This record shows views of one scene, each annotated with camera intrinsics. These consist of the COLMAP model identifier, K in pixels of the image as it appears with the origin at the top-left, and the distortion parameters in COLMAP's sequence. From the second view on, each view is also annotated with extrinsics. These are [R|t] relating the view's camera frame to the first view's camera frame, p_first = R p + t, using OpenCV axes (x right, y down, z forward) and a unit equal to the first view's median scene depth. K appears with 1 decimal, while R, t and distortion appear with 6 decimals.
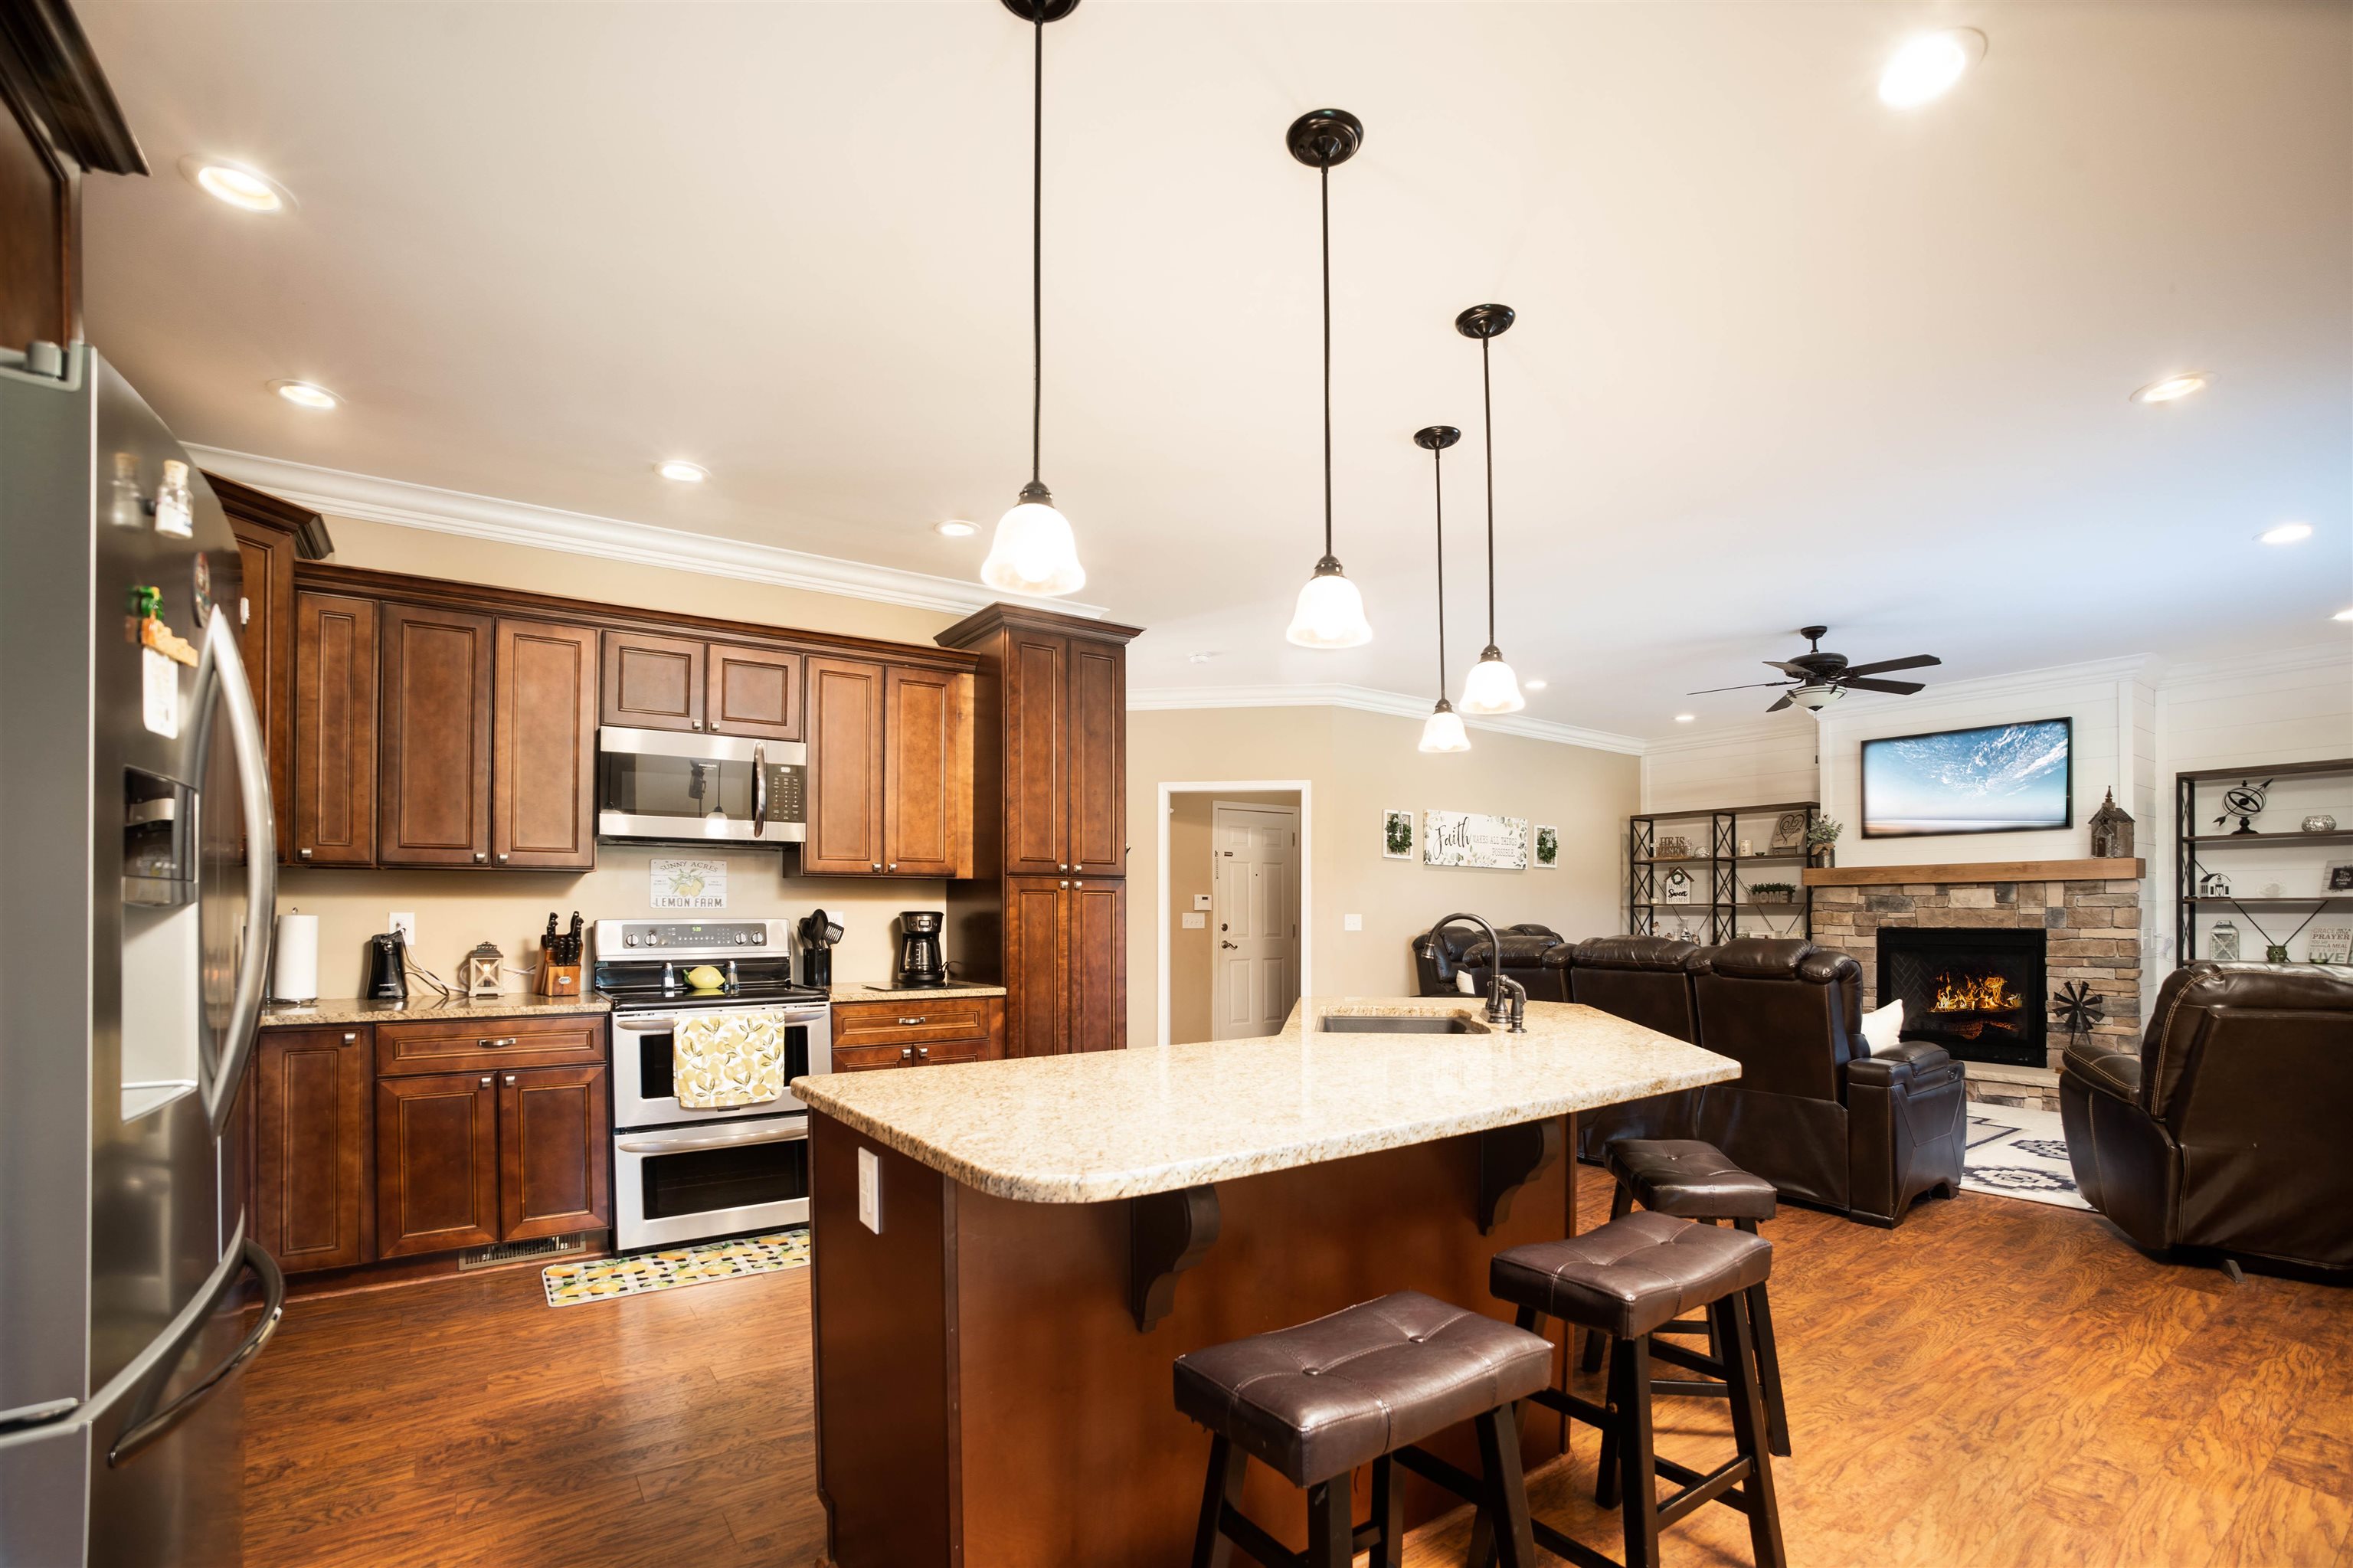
lens RADIAL K [[1091.4, 0, 1192.7], [0, 1091.4, 886.2], [0, 0, 1]] dist [-0.001315, -0.000188]
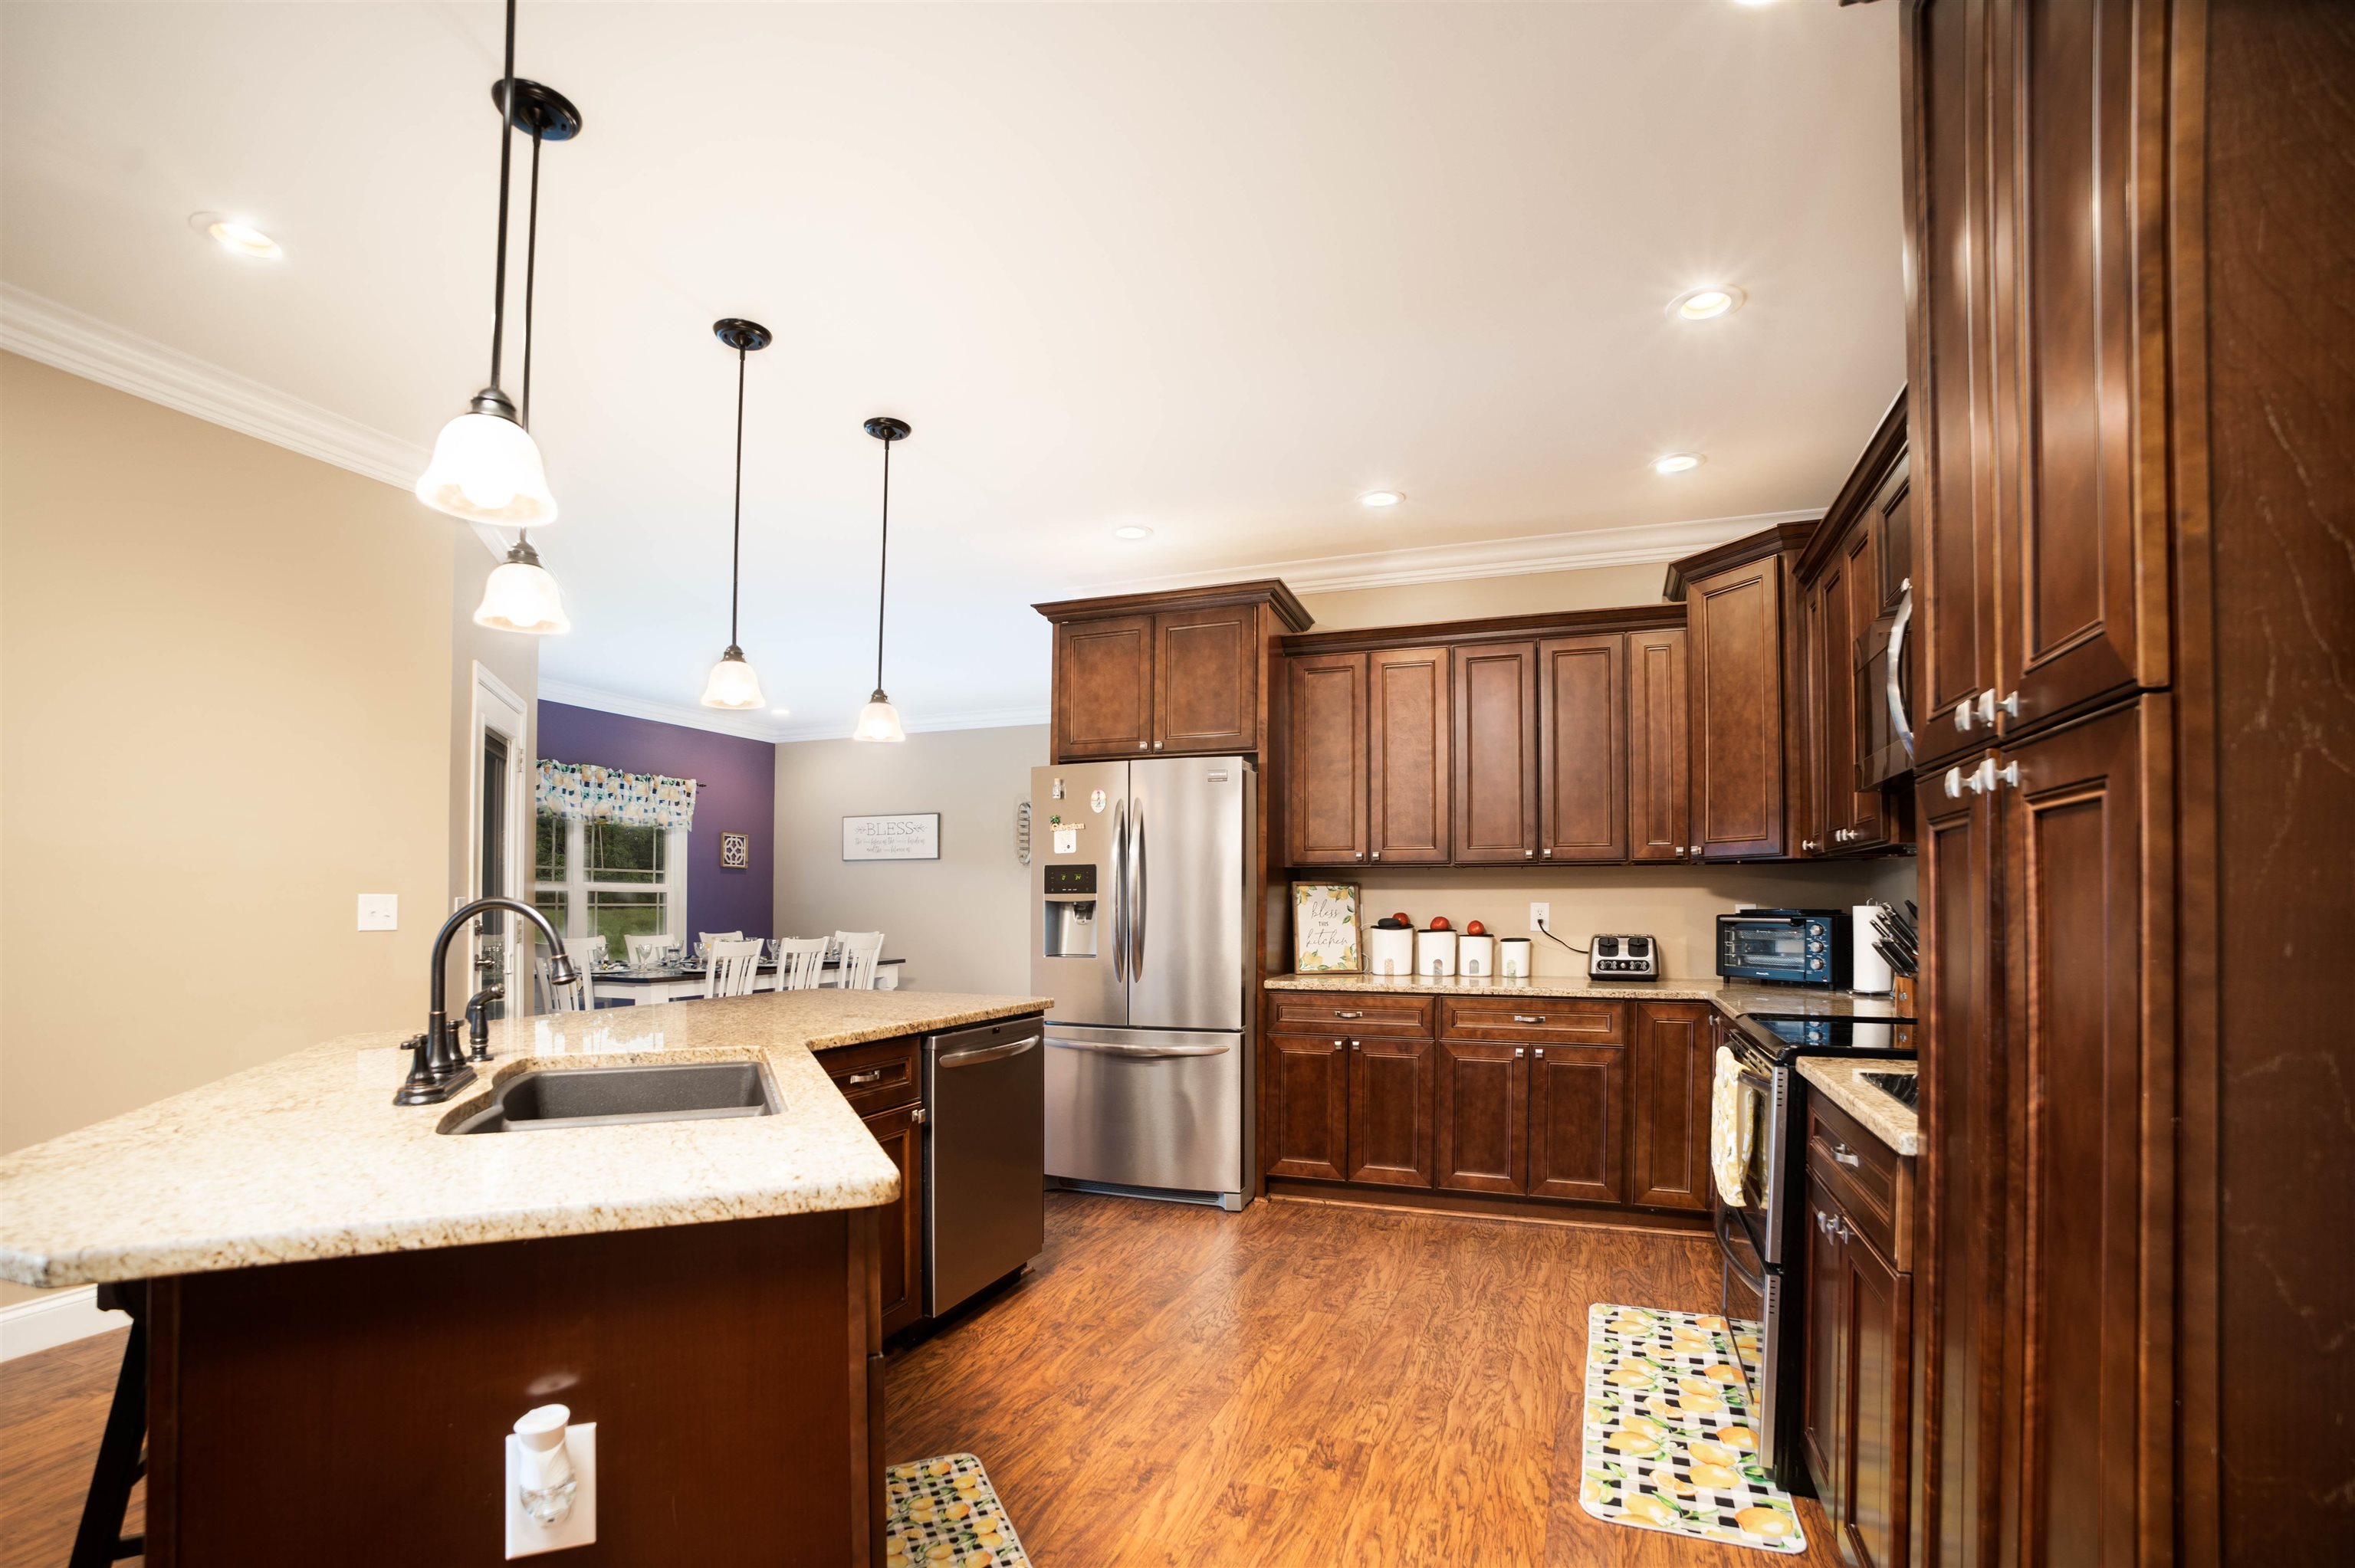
lens RADIAL K [[1092.1, 0, 1193.7], [0, 1092.1, 886.3], [0, 0, 1]] dist [-0.001315, -0.000188]
pose [[0.567073, -0.003481, -0.823660, 0.193151], [0.008086, 0.999966, 0.001341, 0.000669], [0.823628, -0.007420, 0.567082, 0.154555]]
